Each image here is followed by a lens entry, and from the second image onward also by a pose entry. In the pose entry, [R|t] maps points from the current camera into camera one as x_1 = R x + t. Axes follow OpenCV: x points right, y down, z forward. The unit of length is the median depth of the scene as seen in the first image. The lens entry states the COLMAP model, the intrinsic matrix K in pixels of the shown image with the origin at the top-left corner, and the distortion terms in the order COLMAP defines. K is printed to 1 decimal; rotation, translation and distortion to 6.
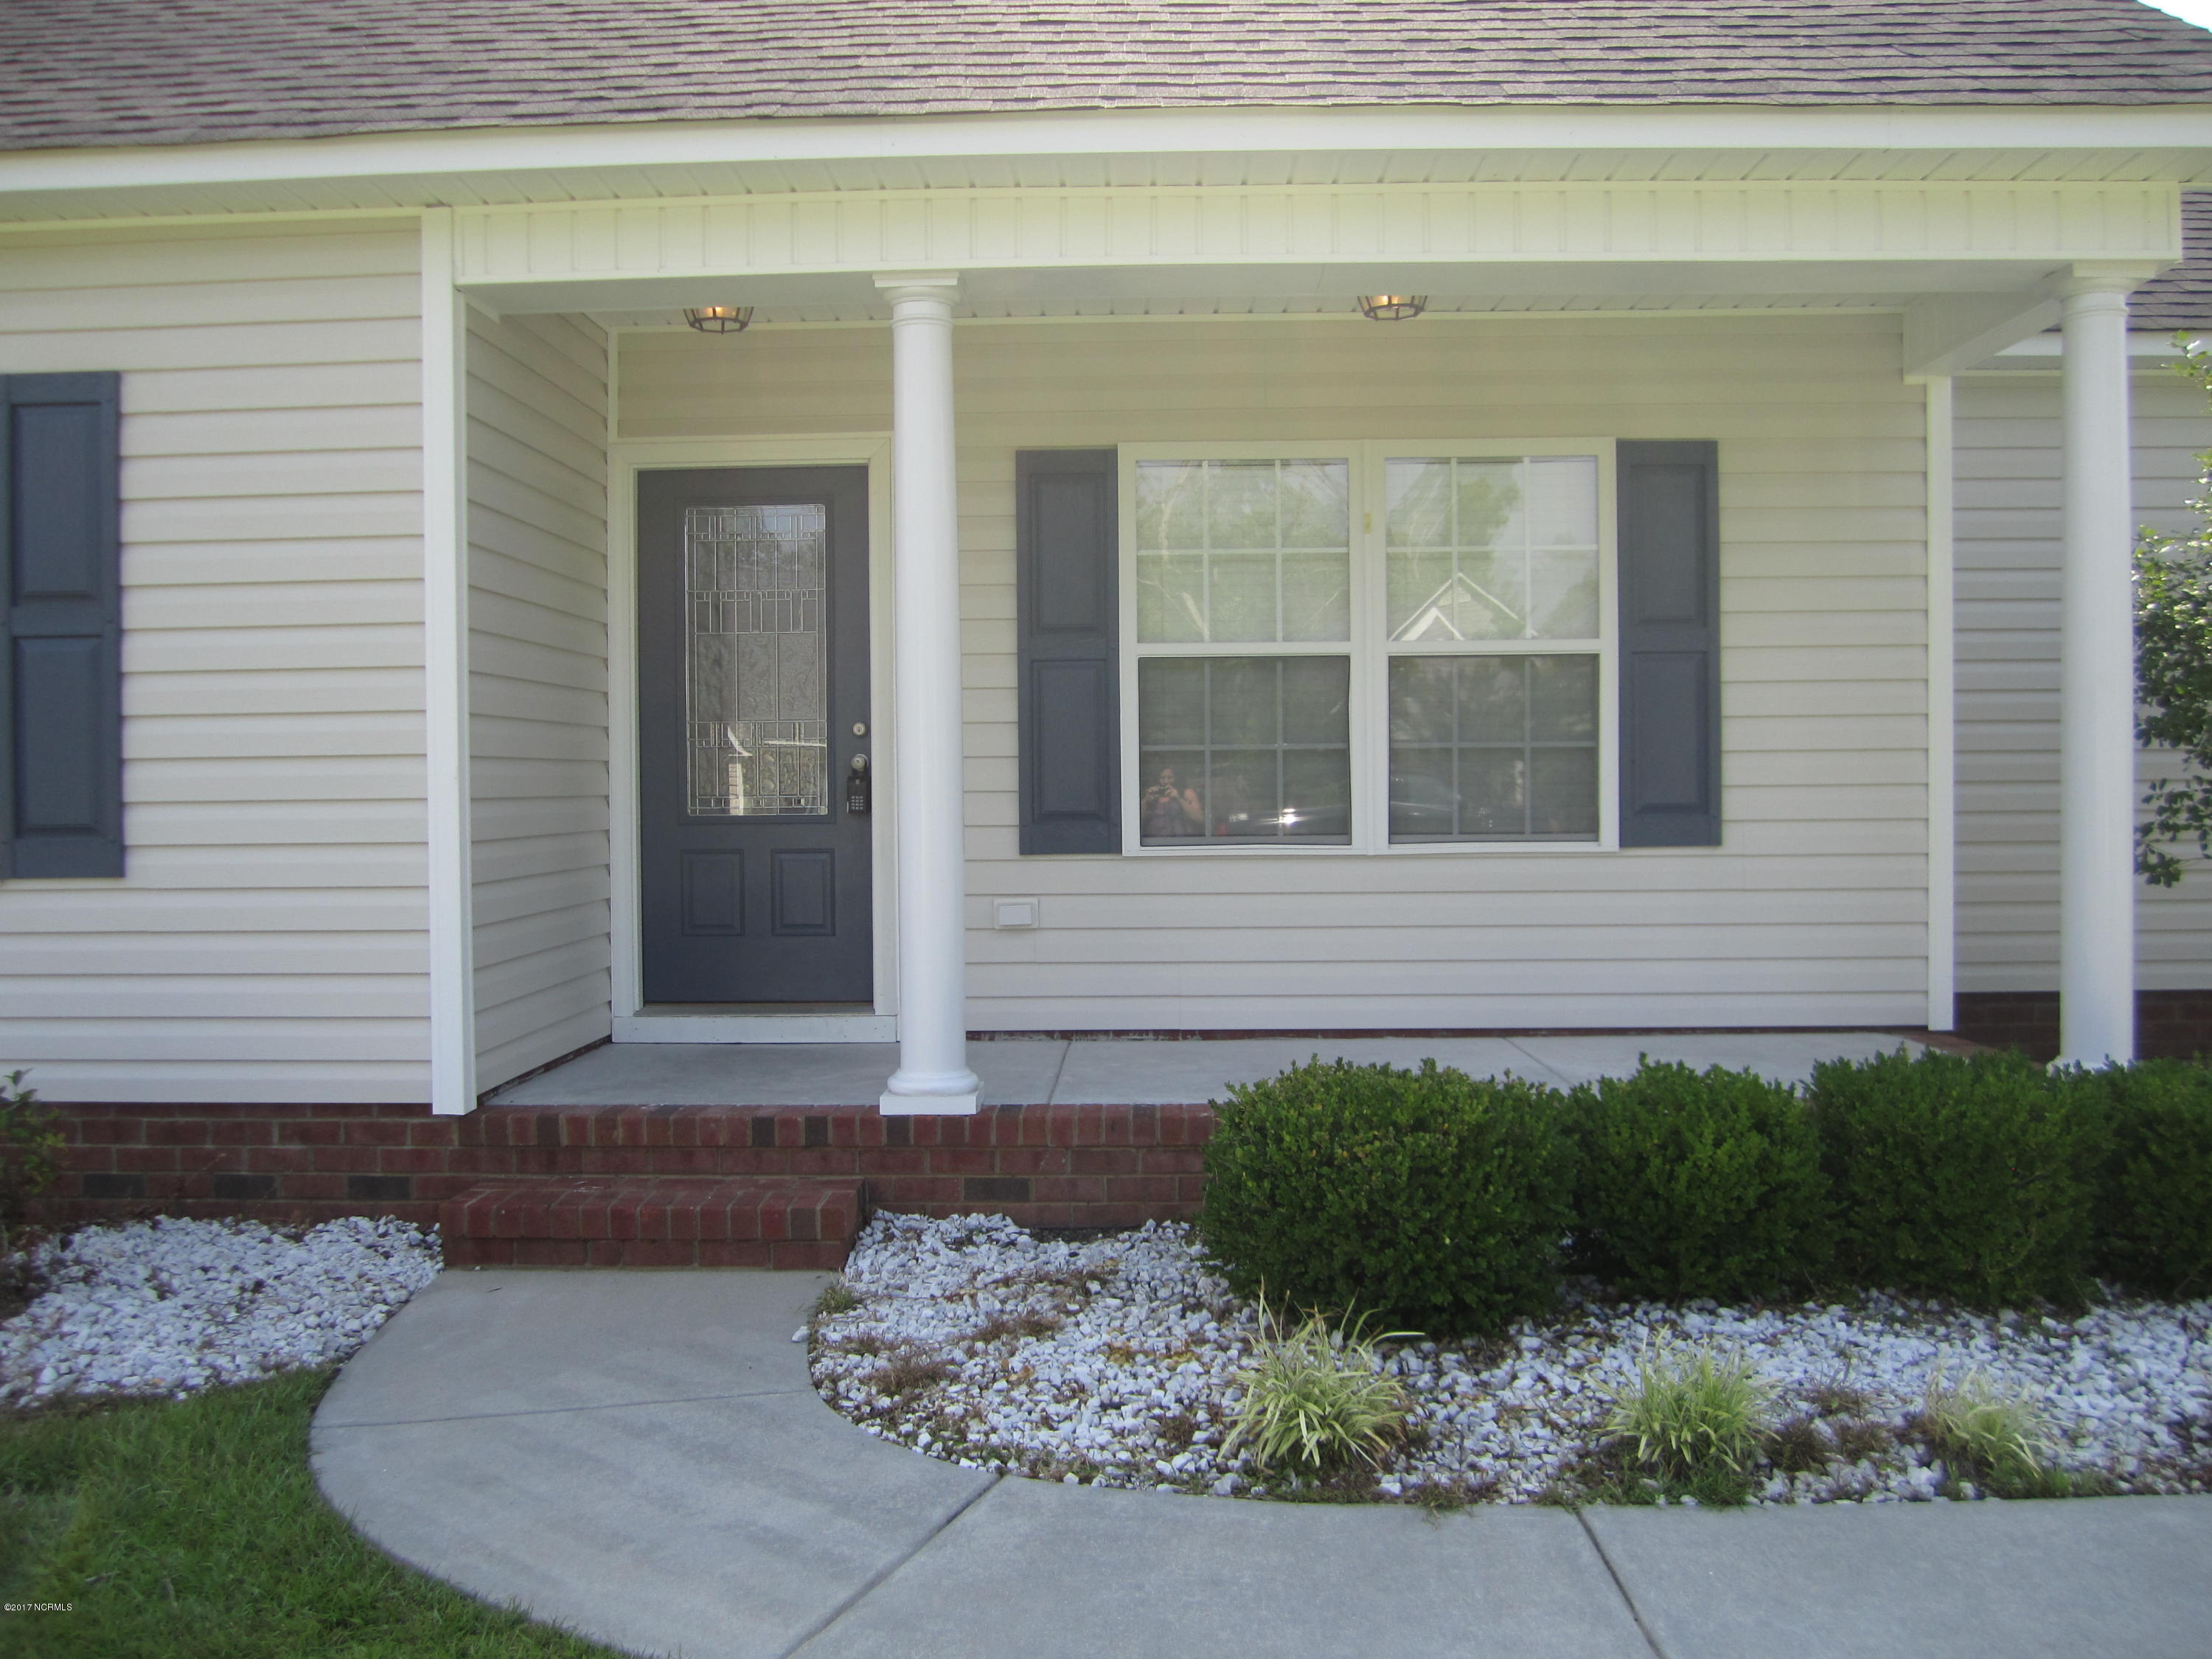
lens RADIAL K [[1809.7, 0, 1117.6], [0, 1809.7, 833.0], [0, 0, 1]] dist [-0.062035, 0.006222]
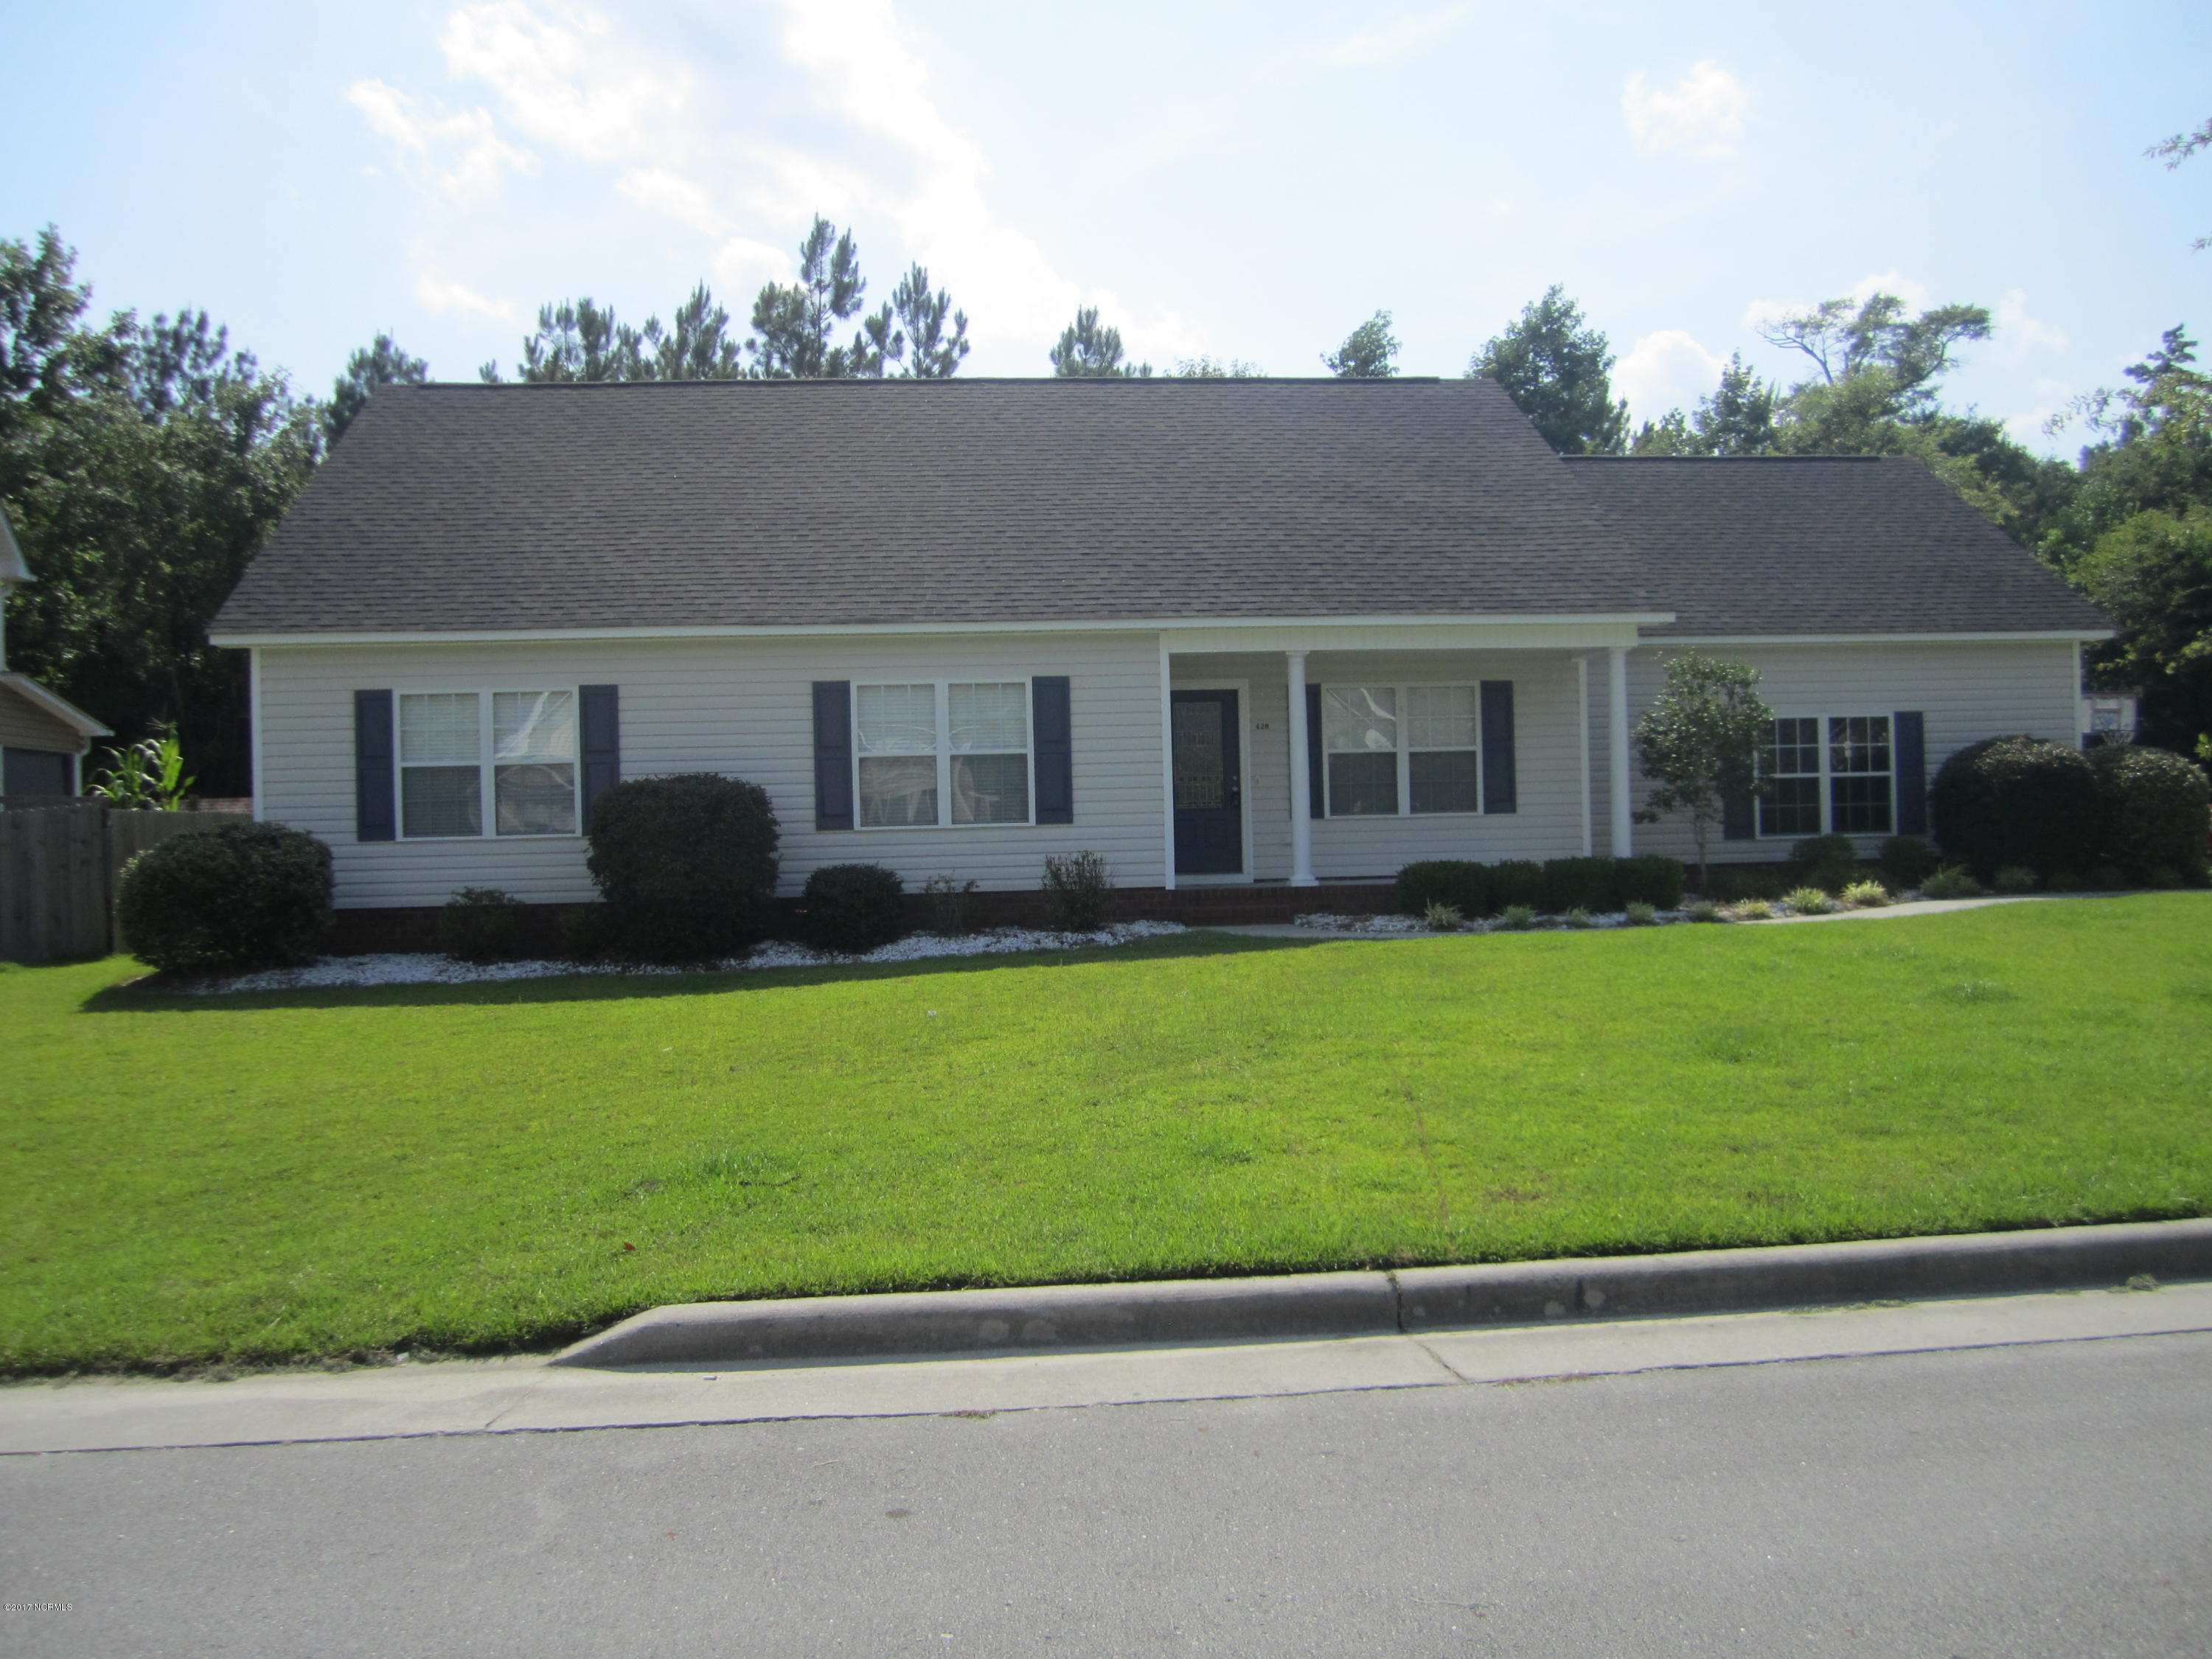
lens RADIAL K [[1809.7, 0, 1117.6], [0, 1809.7, 833.0], [0, 0, 1]] dist [-0.062035, 0.006222]
pose [[0.992574, -0.018104, 0.120290, -0.758921], [0.021636, 0.999370, -0.028121, 0.122235], [-0.119705, 0.030514, 0.992340, -2.104028]]
